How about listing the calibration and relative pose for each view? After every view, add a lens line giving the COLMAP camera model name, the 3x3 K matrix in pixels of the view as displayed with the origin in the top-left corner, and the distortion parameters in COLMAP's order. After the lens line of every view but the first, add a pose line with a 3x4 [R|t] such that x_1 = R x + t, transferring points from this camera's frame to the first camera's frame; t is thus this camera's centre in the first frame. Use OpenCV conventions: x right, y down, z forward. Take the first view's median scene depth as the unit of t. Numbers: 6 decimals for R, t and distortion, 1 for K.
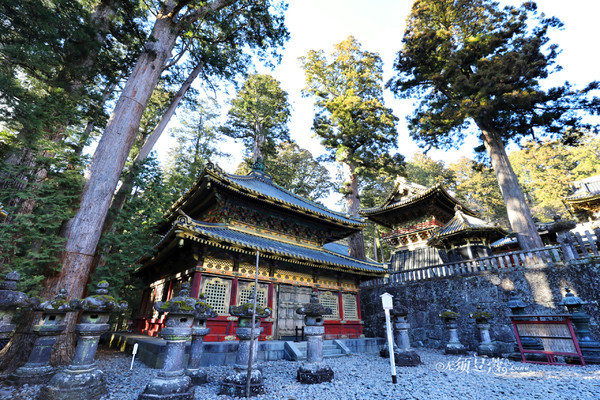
lens RADIAL K [[265.2, 0, 299.8], [0, 265.2, 209.6], [0, 0, 1]] dist [-0.042200, 0.013564]
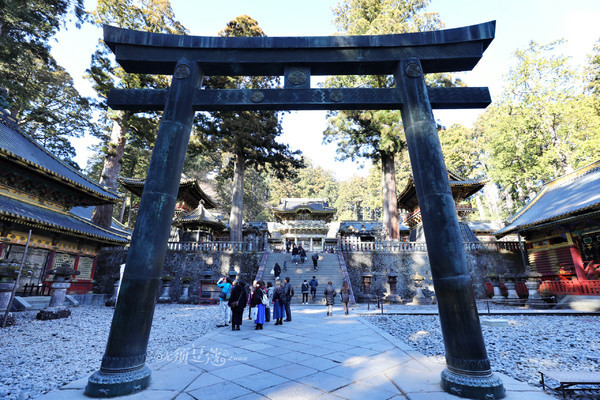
lens RADIAL K [[265.2, 0, 299.8], [0, 265.2, 209.6], [0, 0, 1]] dist [-0.042200, 0.013564]
pose [[0.621119, 0.210432, 0.754937, -0.123488], [-0.307689, 0.951411, -0.012048, -0.137373], [-0.720790, -0.224803, 0.655687, -0.330940]]
